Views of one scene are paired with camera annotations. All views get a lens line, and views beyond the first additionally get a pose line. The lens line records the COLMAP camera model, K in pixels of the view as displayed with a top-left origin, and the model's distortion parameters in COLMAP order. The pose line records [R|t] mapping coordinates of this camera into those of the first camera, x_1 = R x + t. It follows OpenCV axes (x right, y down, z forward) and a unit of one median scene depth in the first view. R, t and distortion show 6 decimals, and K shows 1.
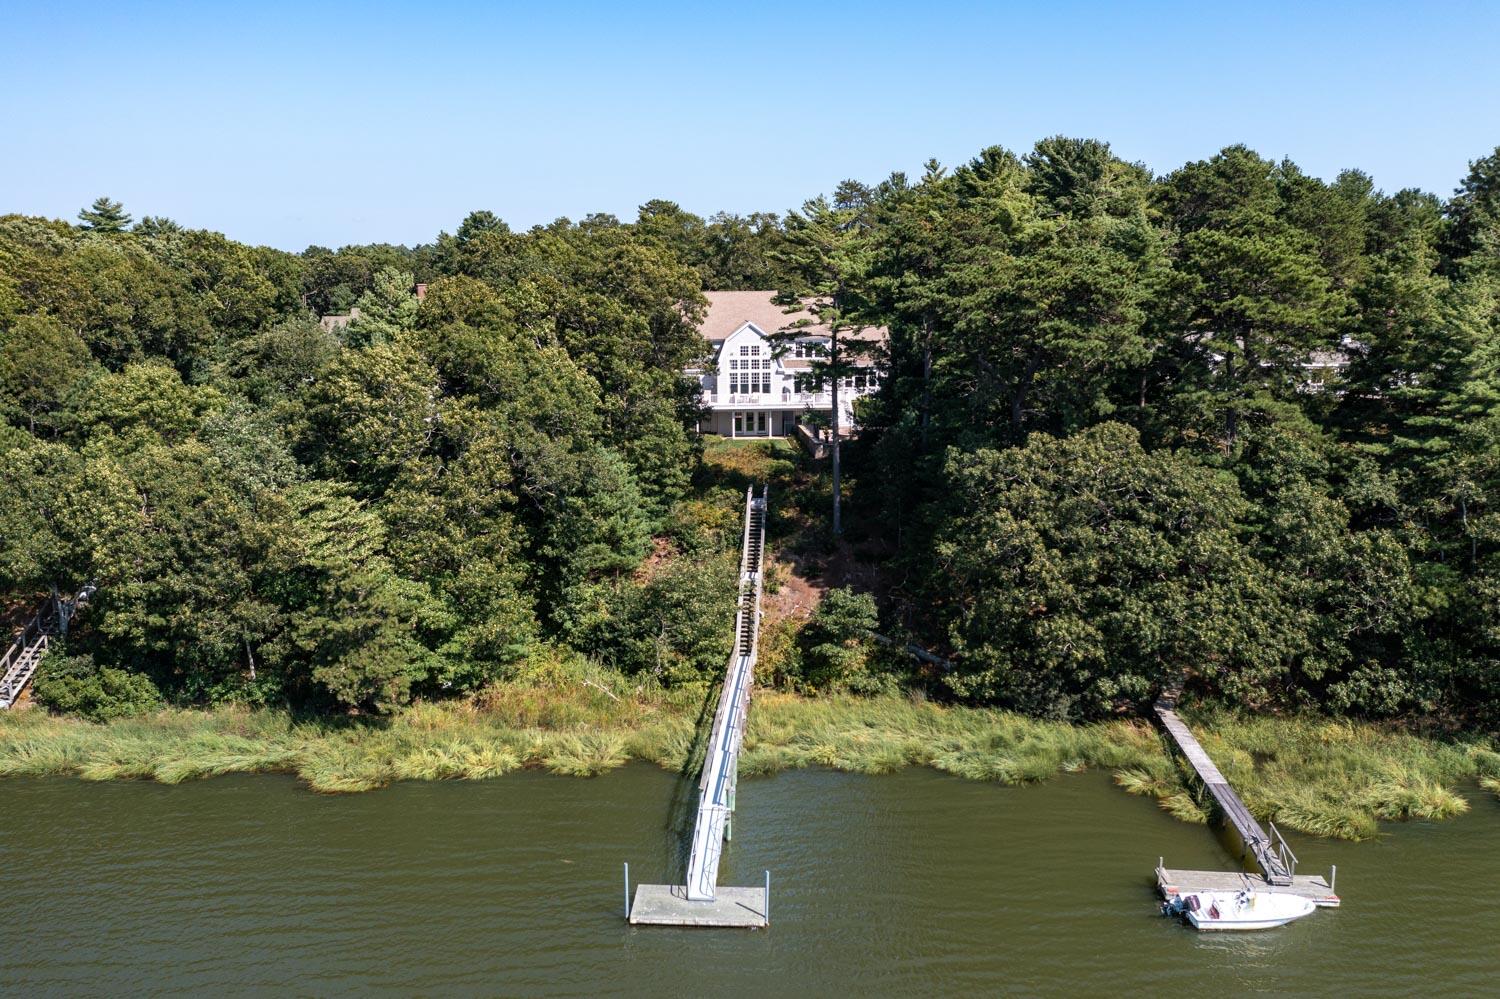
lens RADIAL K [[1194.9, 0, 749.8], [0, 1194.9, 500.2], [0, 0, 1]] dist [0.001396, 0.000070]
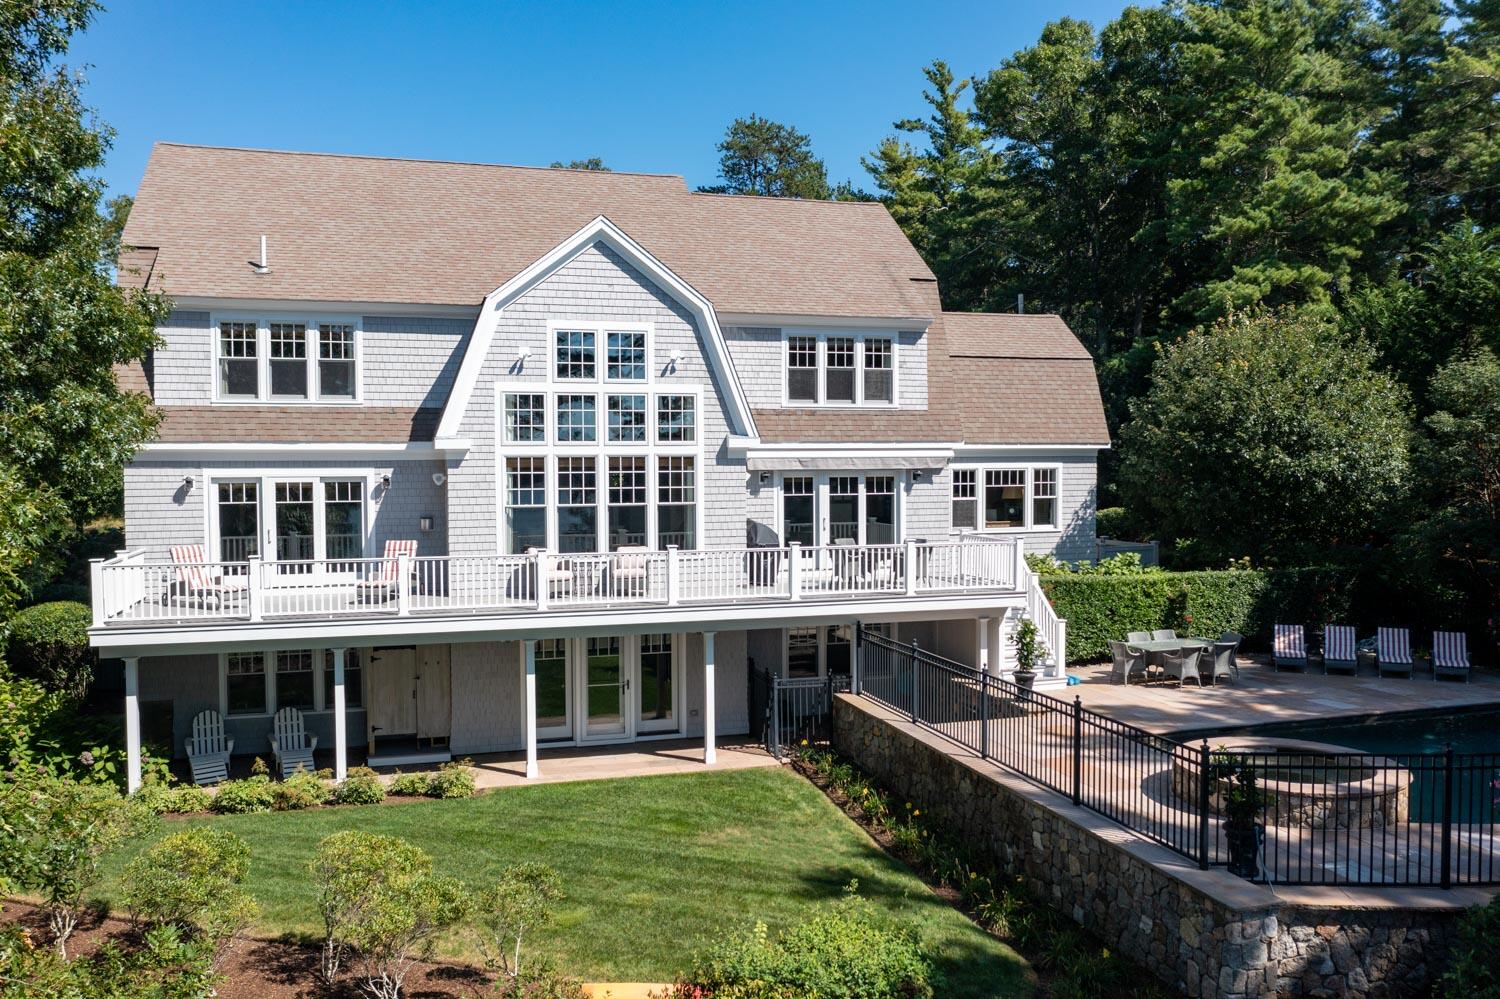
lens RADIAL K [[1194.9, 0, 751.6], [0, 1194.9, 500.9], [0, 0, 1]] dist [0.001396, 0.000070]
pose [[0.981841, -0.009764, 0.189456, -0.014463], [0.035586, 0.990426, -0.133381, -0.068536], [-0.186340, 0.137701, 0.972788, 0.784068]]
